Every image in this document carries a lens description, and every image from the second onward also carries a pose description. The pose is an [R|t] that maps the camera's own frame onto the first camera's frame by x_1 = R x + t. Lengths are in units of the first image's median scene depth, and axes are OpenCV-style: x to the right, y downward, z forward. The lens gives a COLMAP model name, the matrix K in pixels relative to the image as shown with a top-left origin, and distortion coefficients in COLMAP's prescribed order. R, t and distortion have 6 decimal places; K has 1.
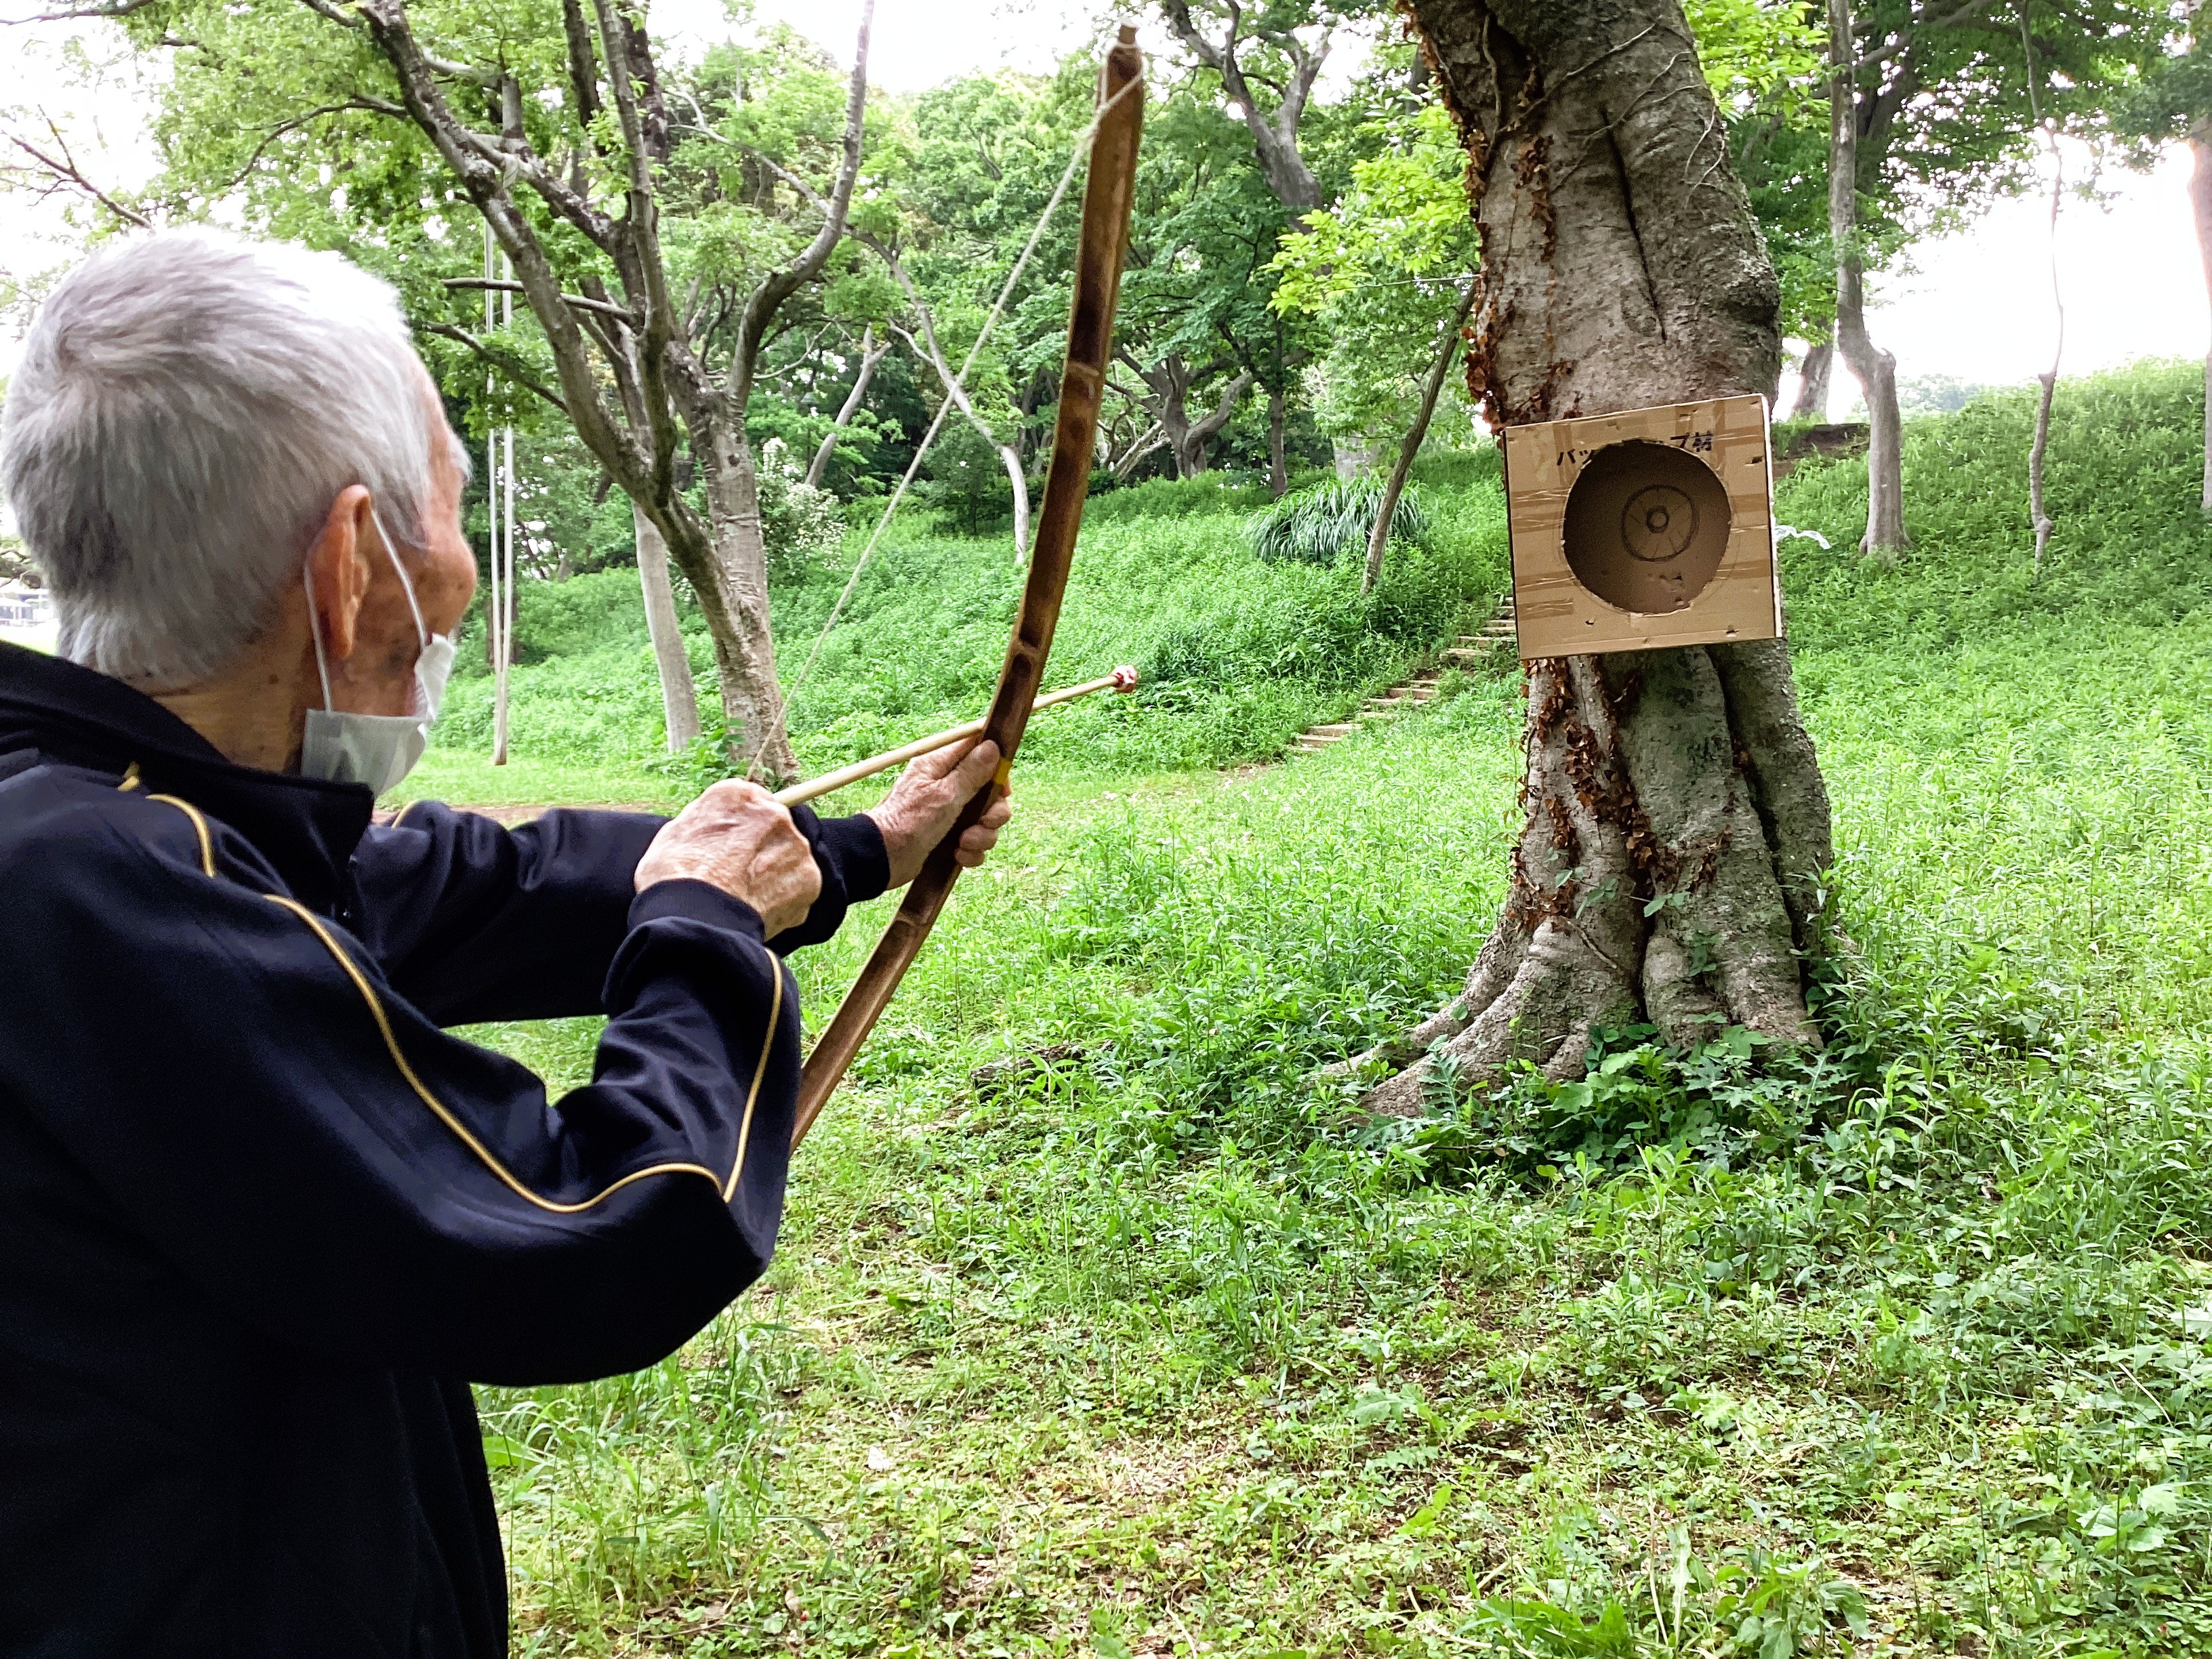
lens RADIAL K [[2014.9, 0, 1097.4], [0, 2014.9, 823.7], [0, 0, 1]] dist [0.027640, 0.000000]
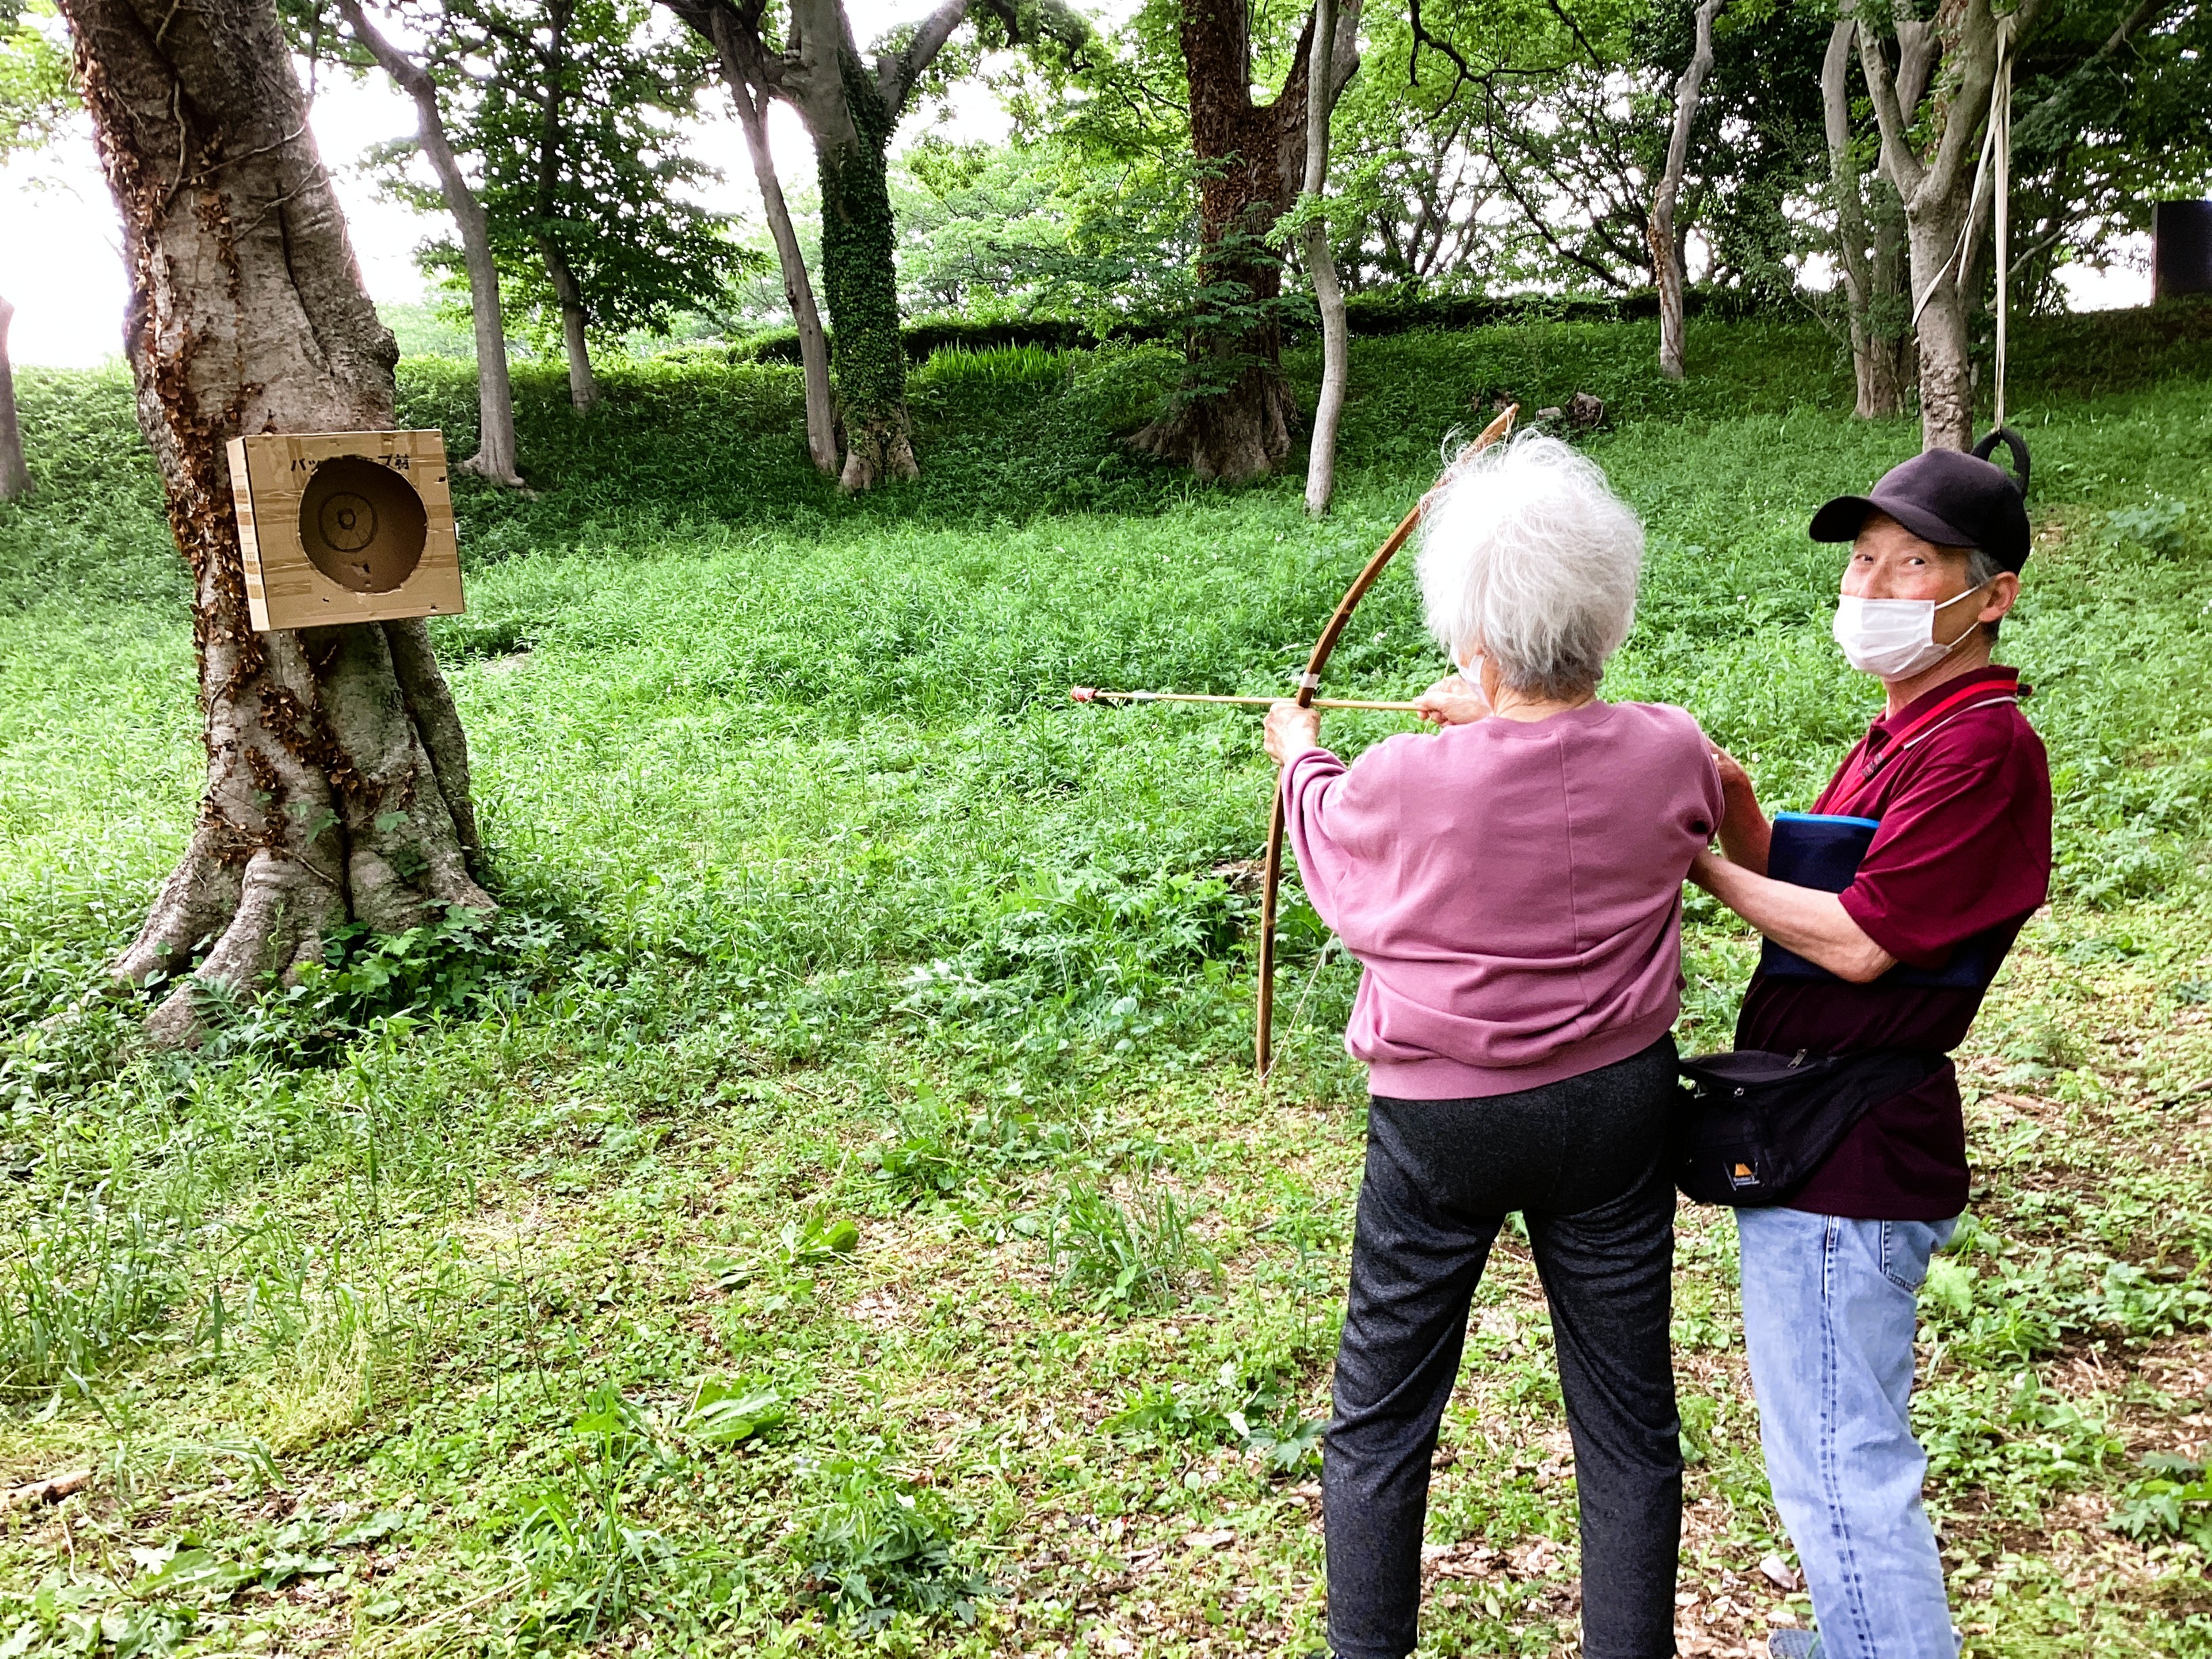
lens RADIAL K [[2014.9, 0, 1125.2], [0, 2014.9, 810.6], [0, 0, 1]] dist [0.027640, 0.000000]
pose [[0.455121, -0.093303, 0.885528, -0.619650], [0.096718, 0.993791, 0.055001, 0.007466], [-0.885161, 0.060615, 0.461319, -0.000779]]
